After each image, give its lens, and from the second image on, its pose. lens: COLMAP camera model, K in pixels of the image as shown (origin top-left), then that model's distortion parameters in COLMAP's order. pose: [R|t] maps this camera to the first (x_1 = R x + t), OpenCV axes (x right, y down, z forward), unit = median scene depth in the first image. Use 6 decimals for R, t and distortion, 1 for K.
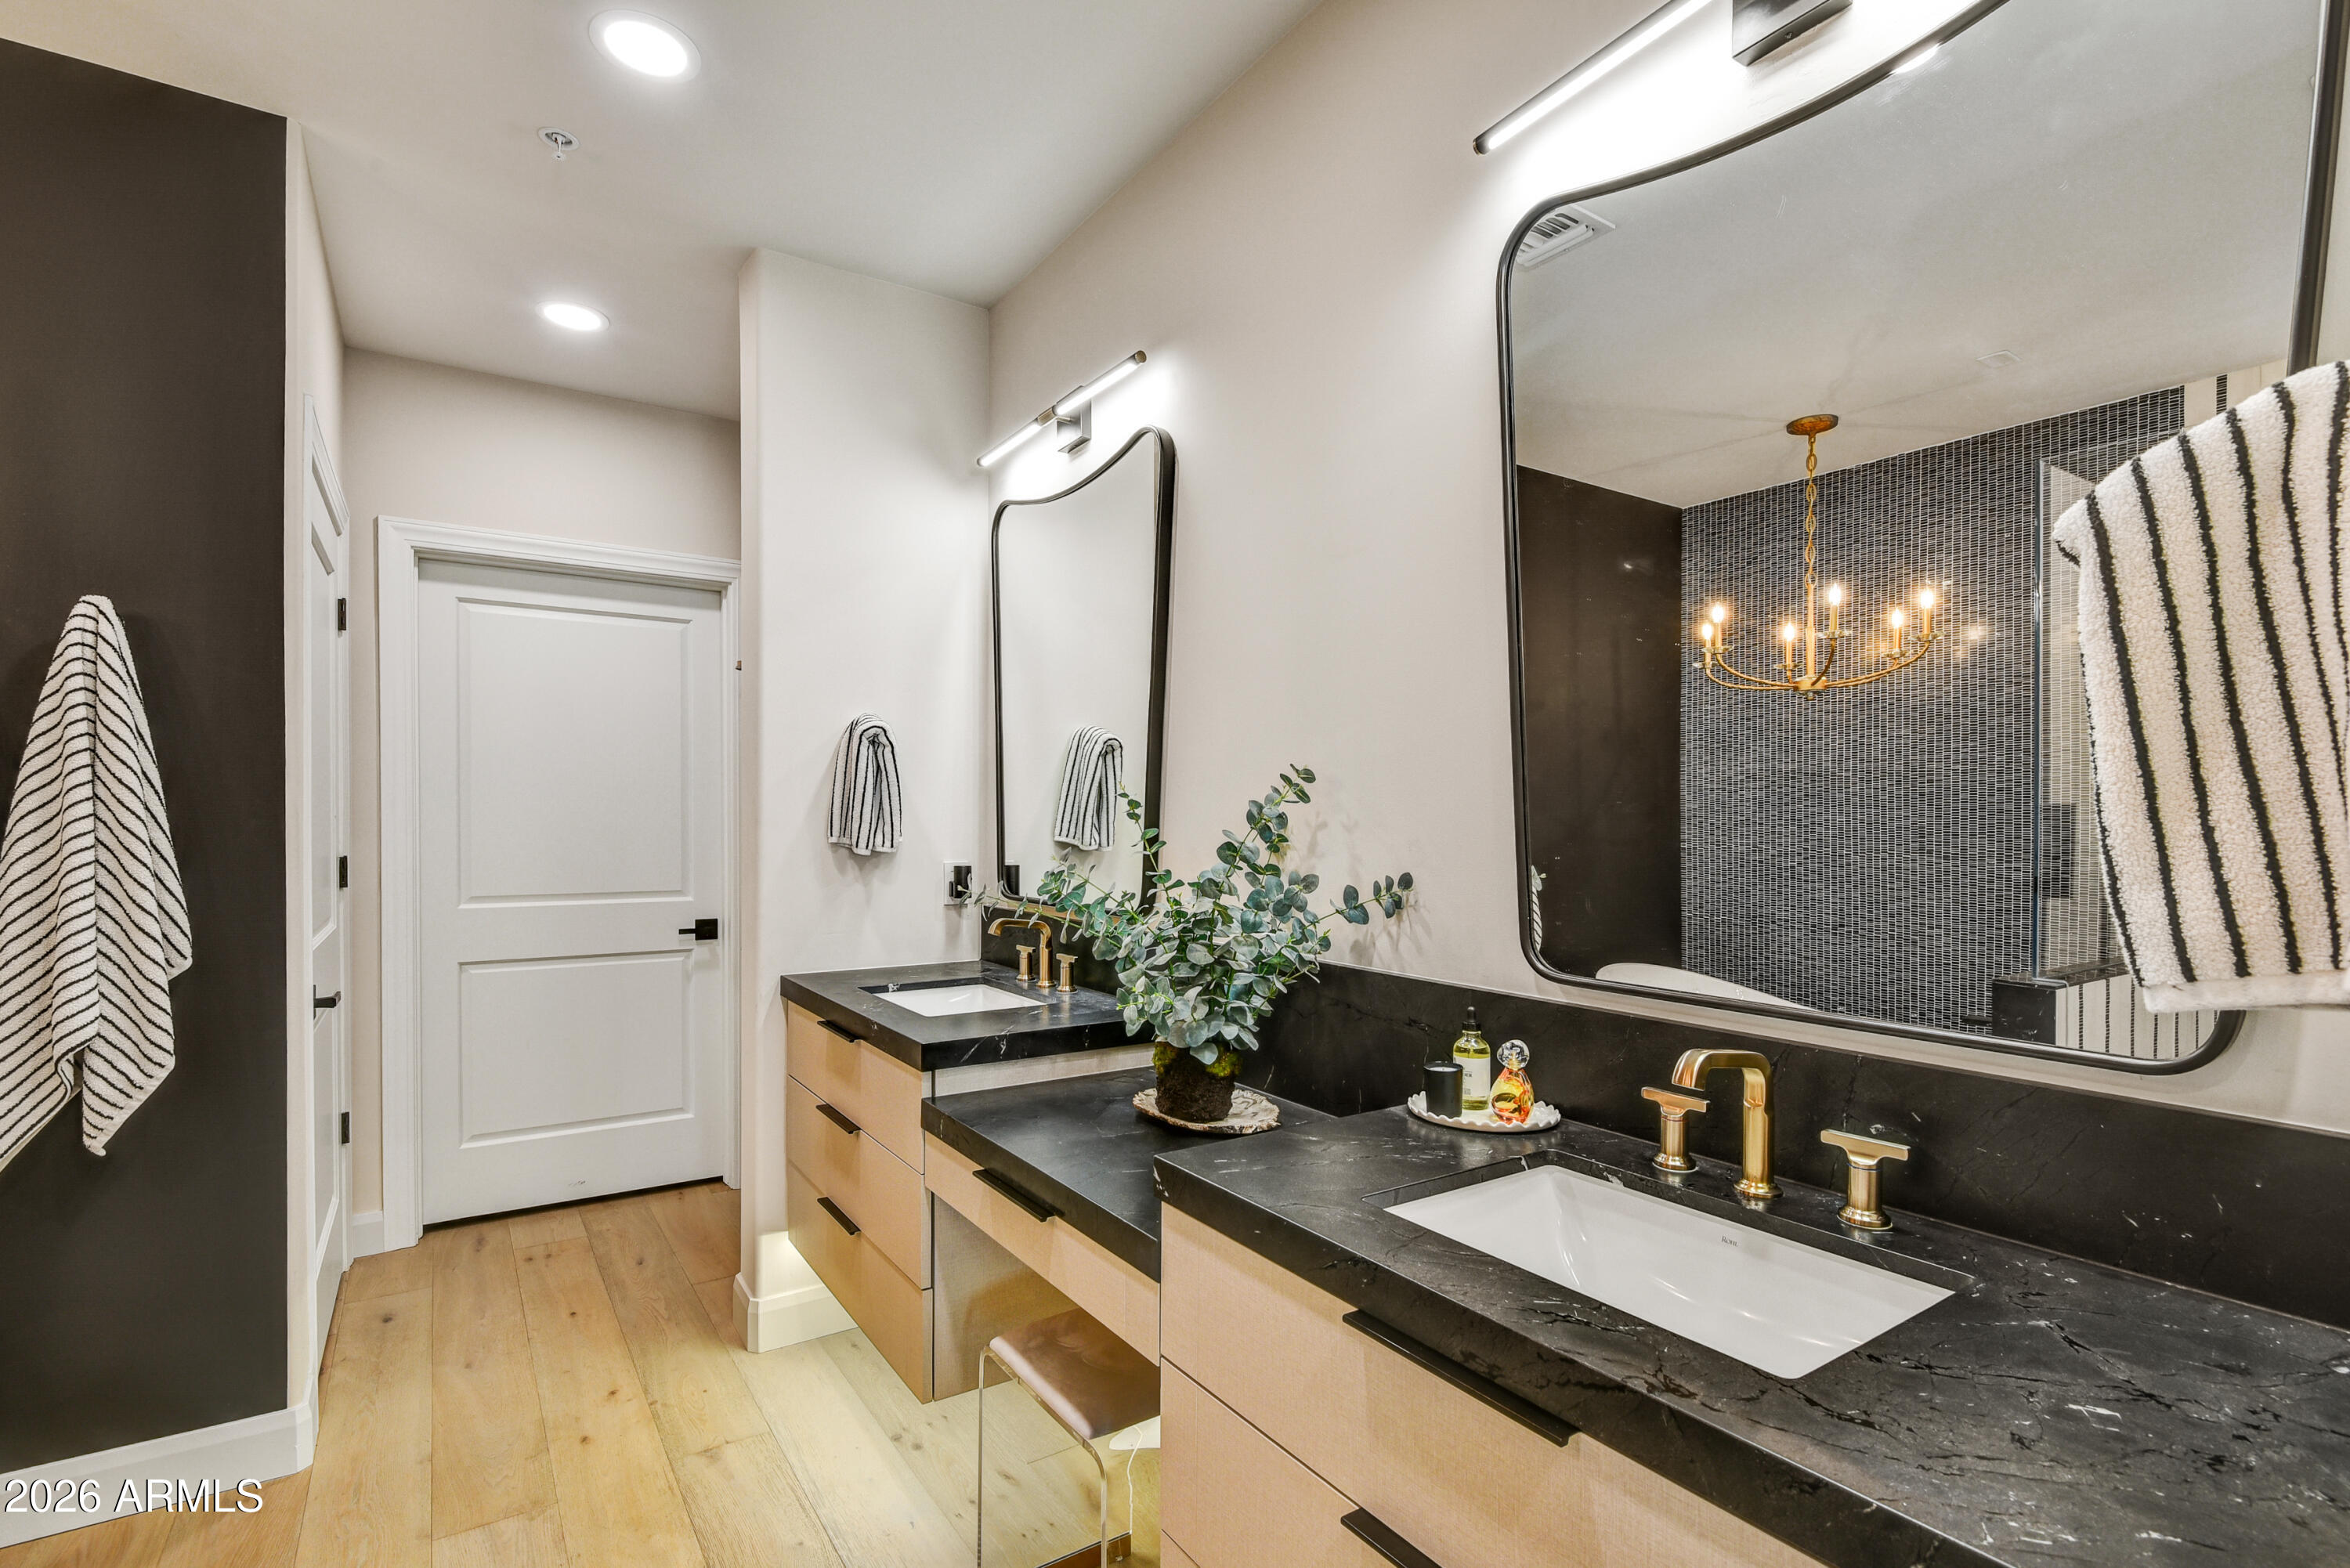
lens RADIAL K [[1085.2, 0, 1176.5], [0, 1085.2, 831.6], [0, 0, 1]] dist [0.004426, -0.009399]
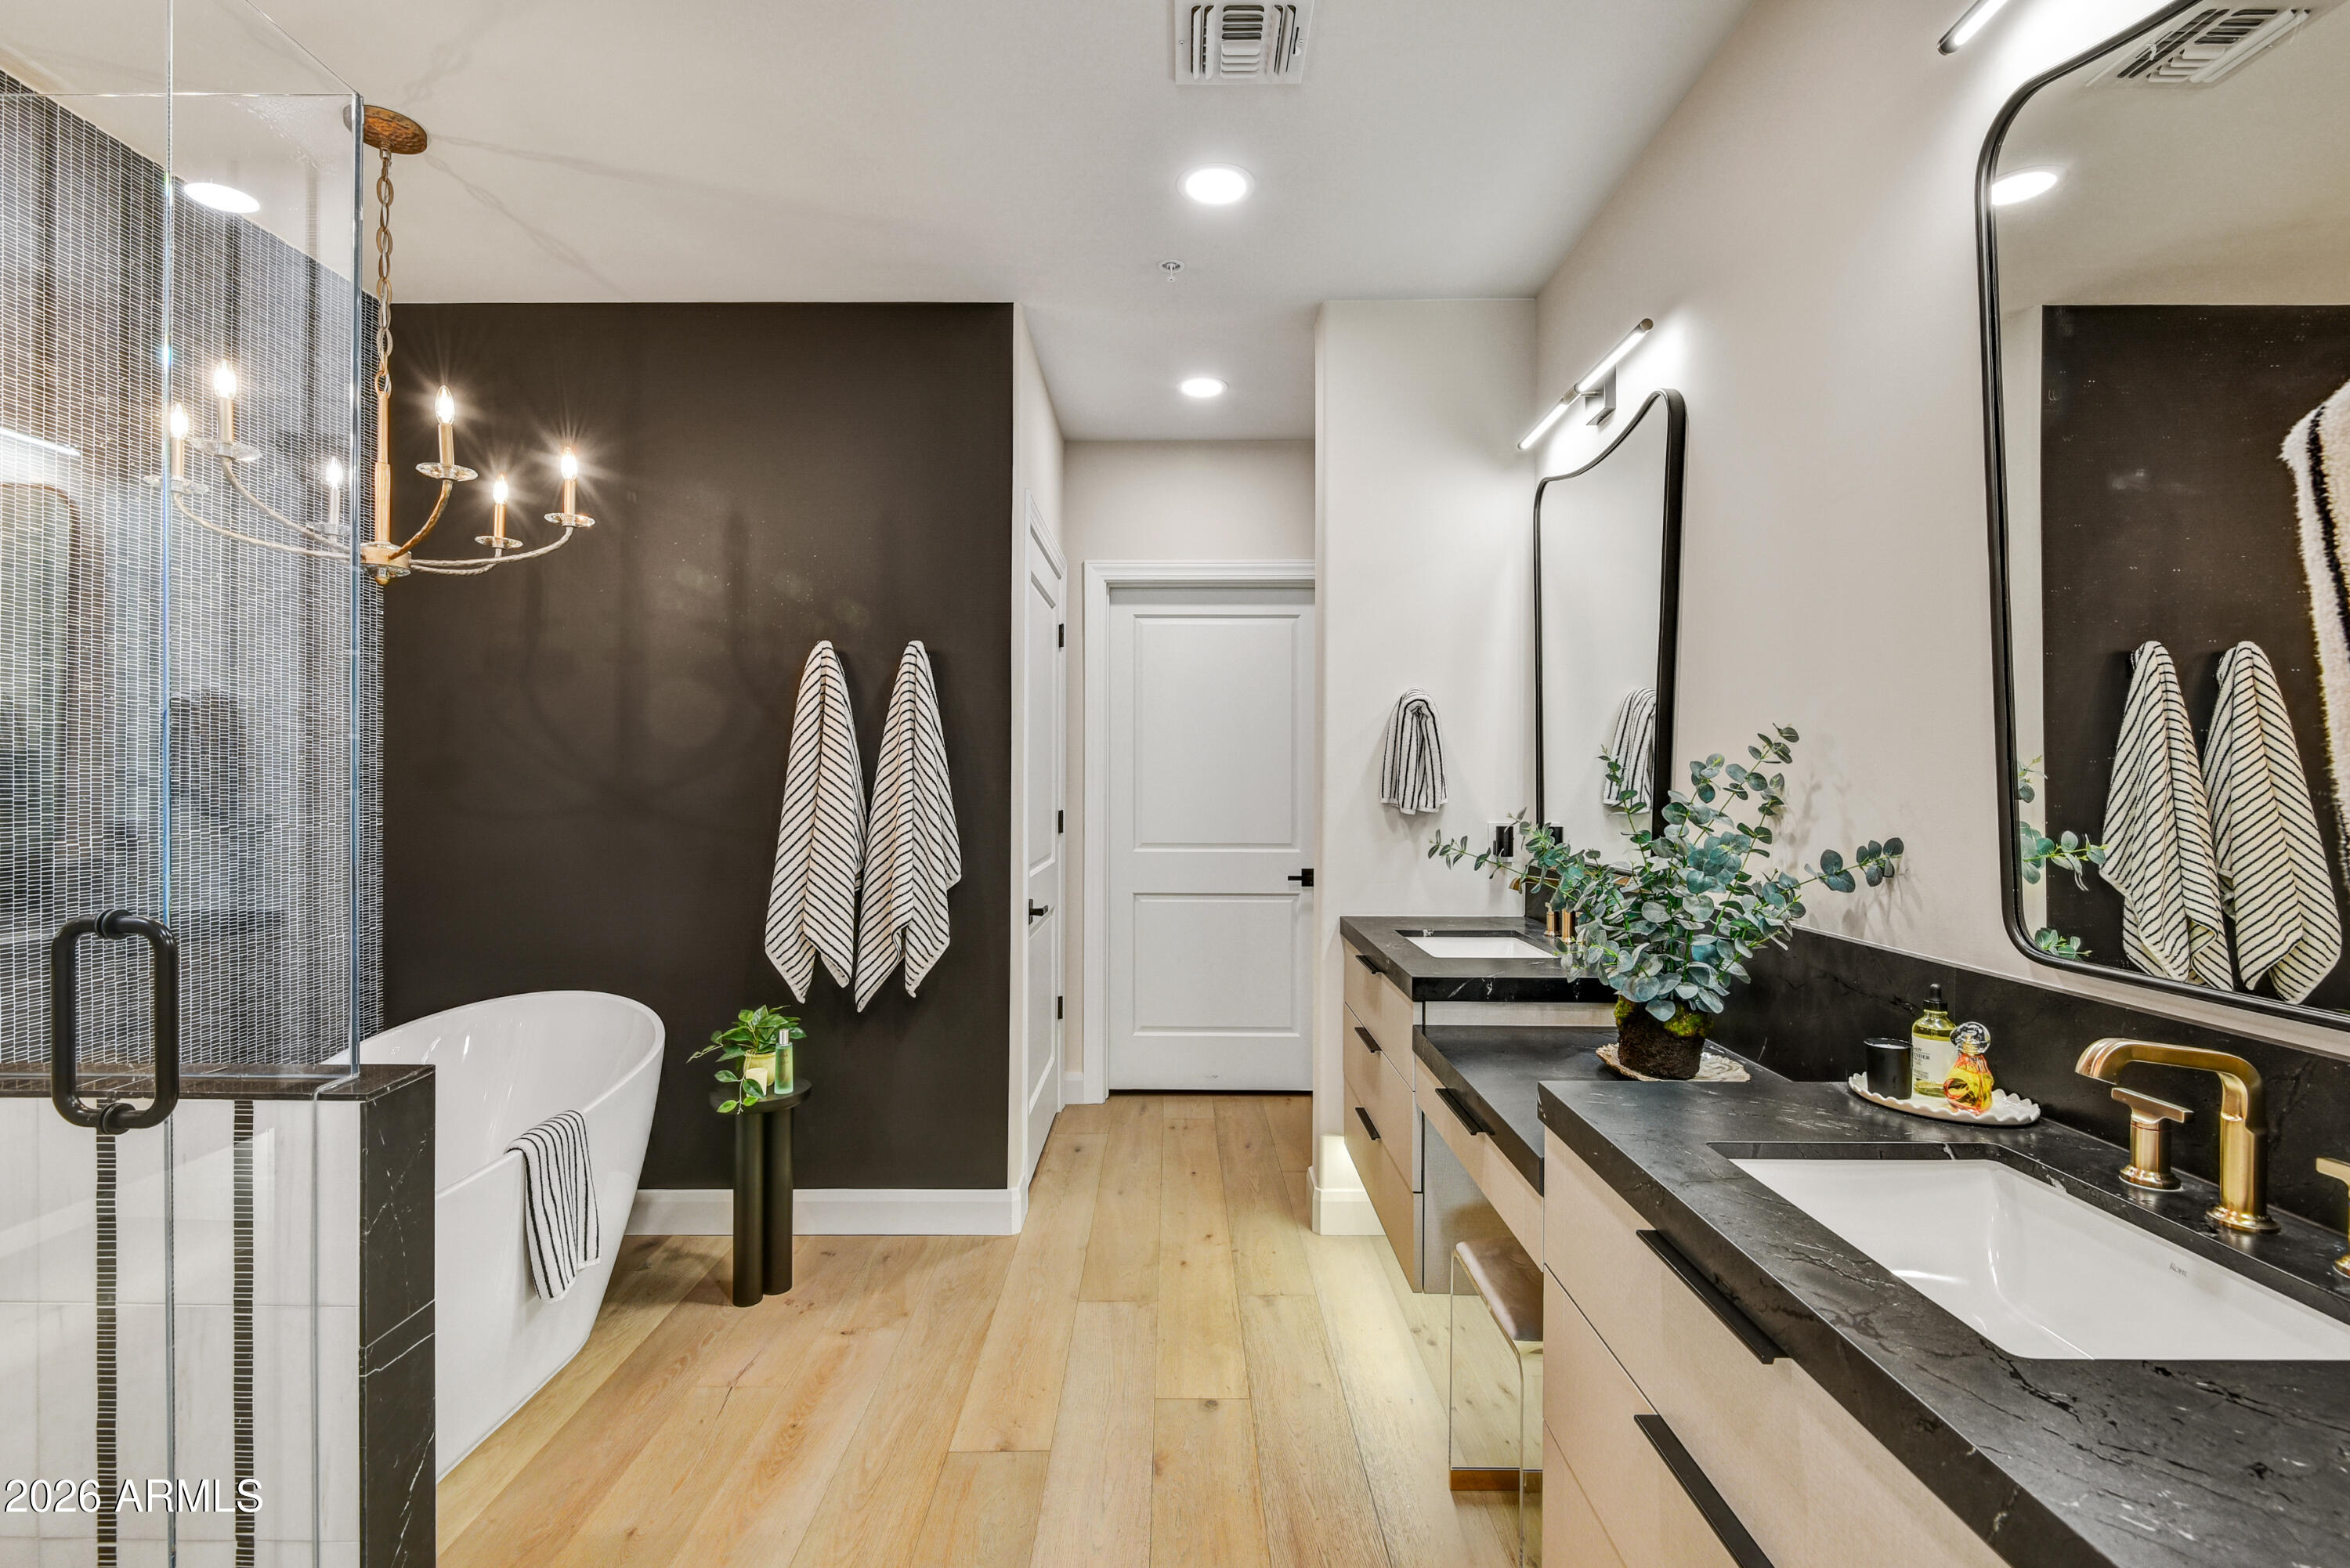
lens RADIAL K [[1074.0, 0, 1175.0], [0, 1074.0, 784.0], [0, 0, 1]] dist [0.003267, -0.007894]
pose [[0.828296, -0.001435, -0.560289, 0.180789], [-0.005341, 0.999931, -0.010457, 0.004391], [0.560265, 0.011654, 0.828231, -0.078870]]
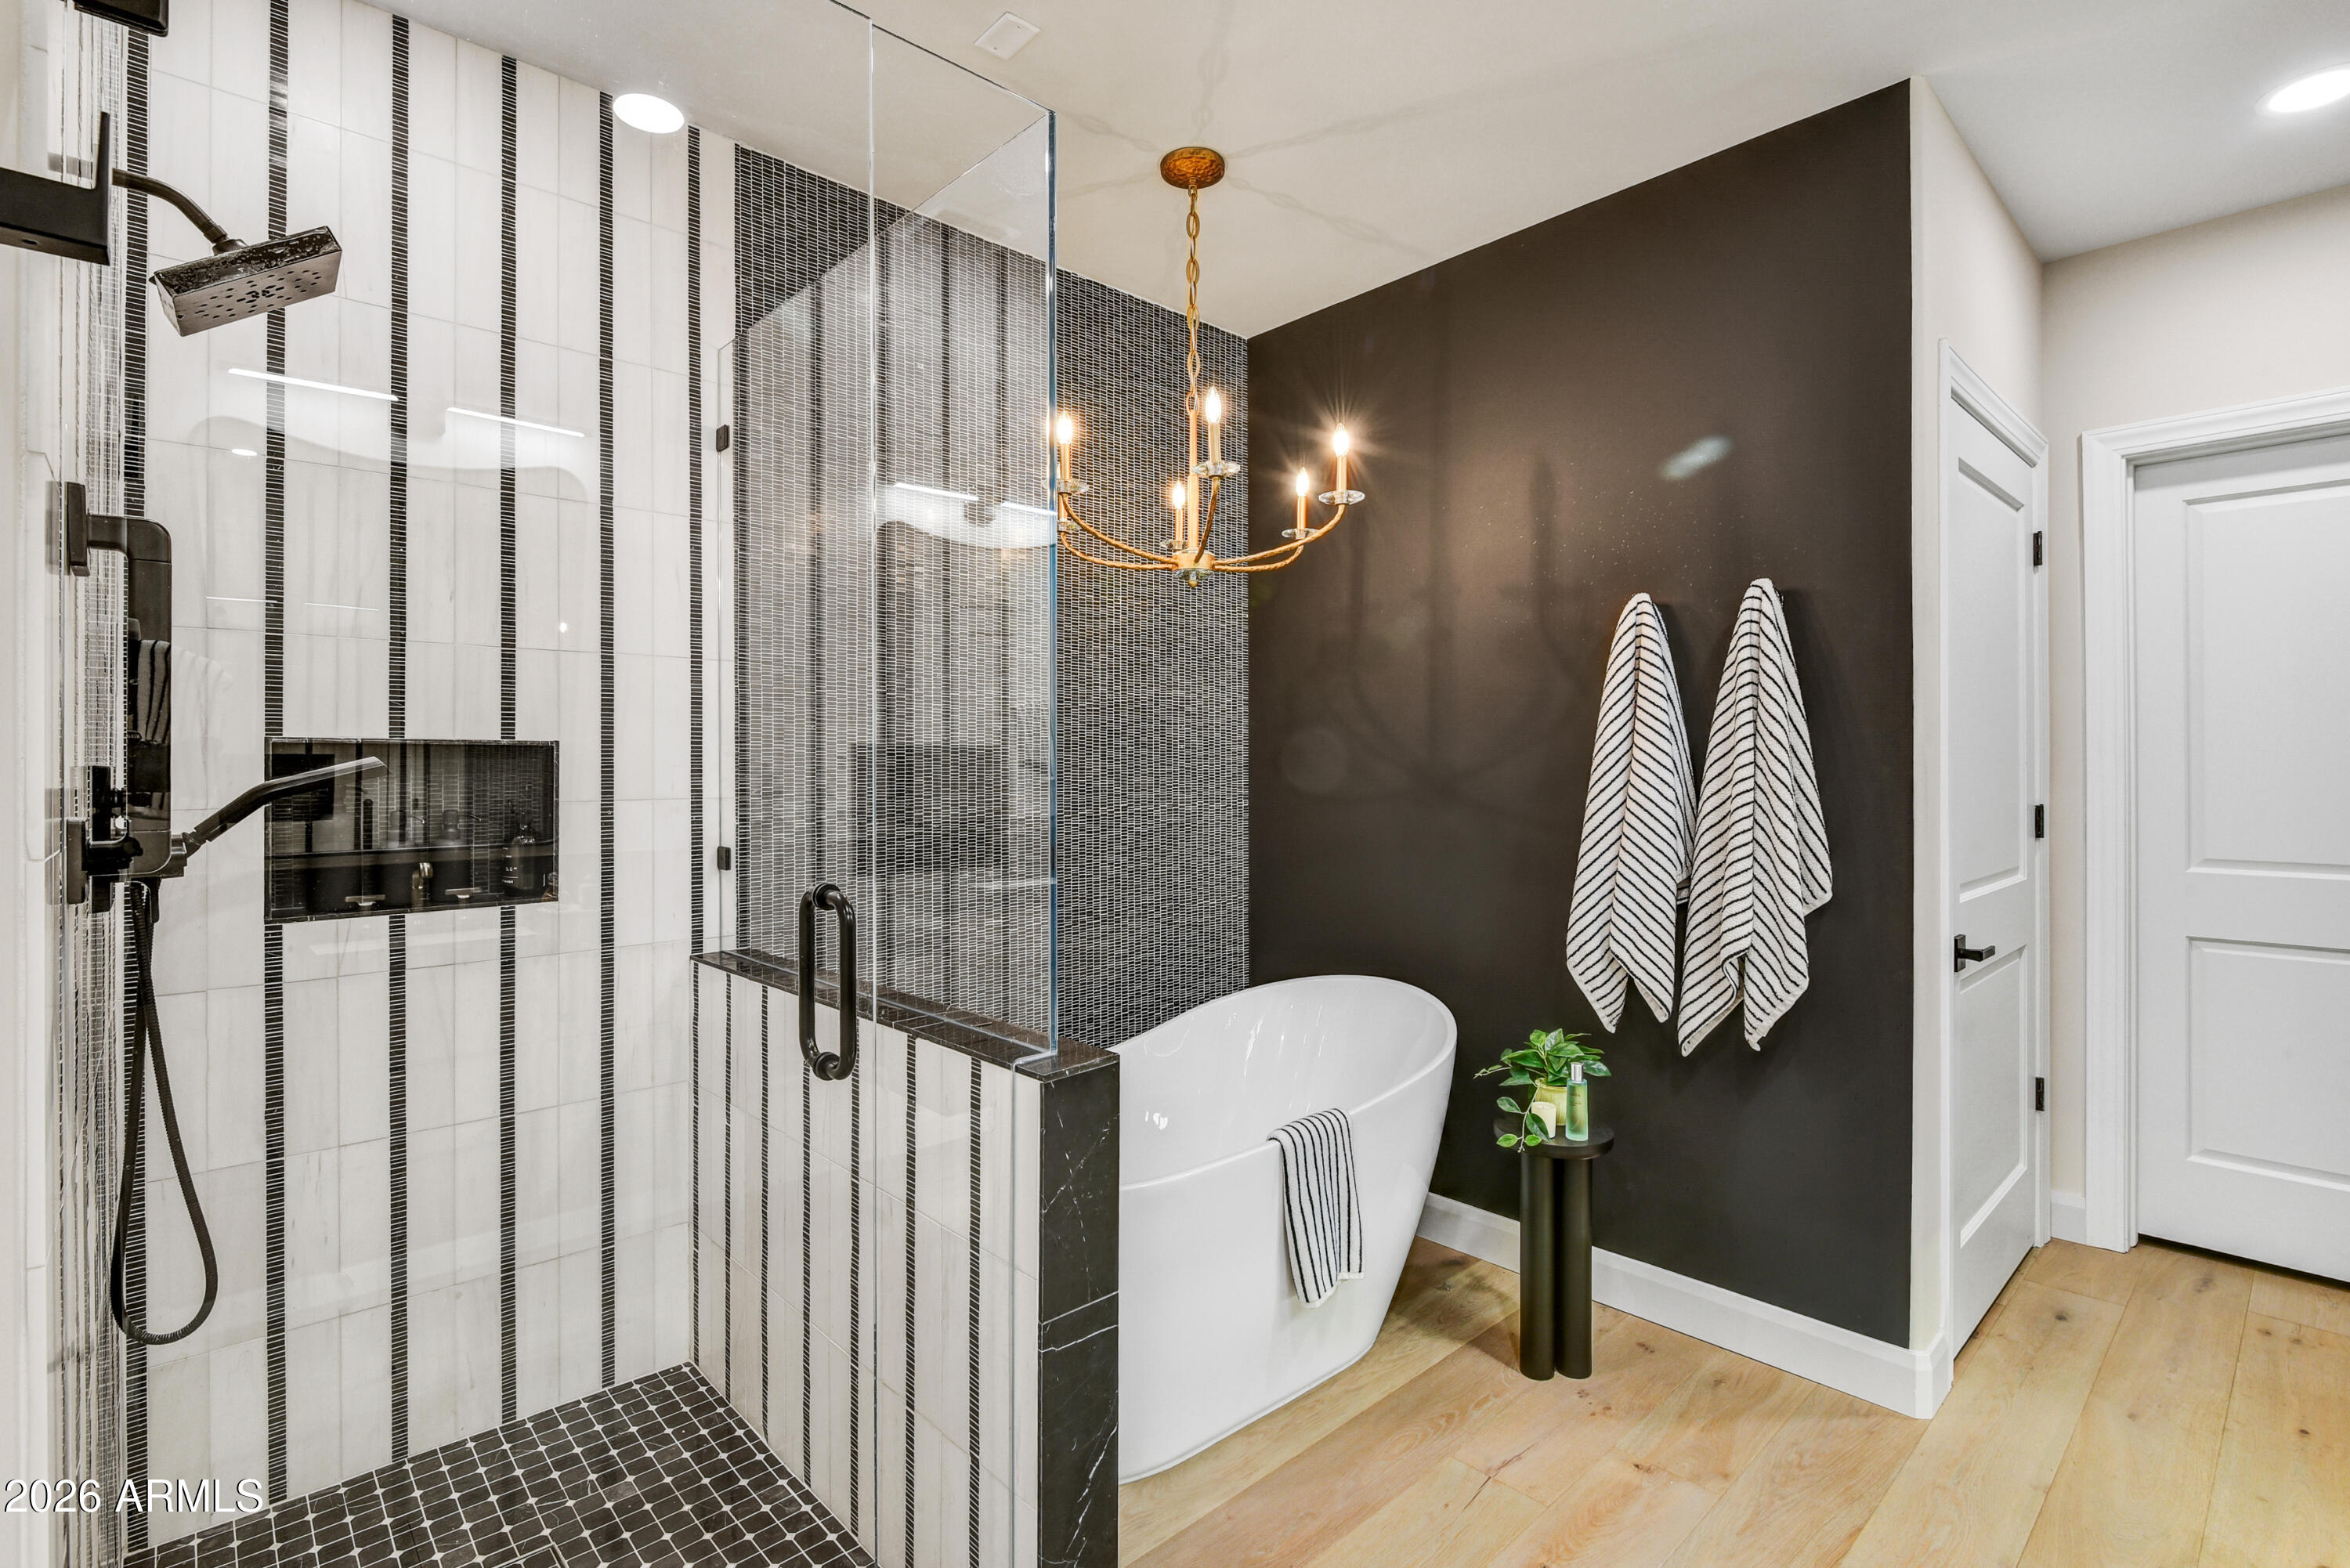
lens RADIAL K [[1091.4, 0, 1169.4], [0, 1091.4, 761.8], [0, 0, 1]] dist [-0.000992, -0.004041]
pose [[0.145423, -0.007859, -0.989338, 0.090374], [-0.007099, 0.999934, -0.008986, -0.001009], [0.989344, 0.008330, 0.145358, 0.172555]]
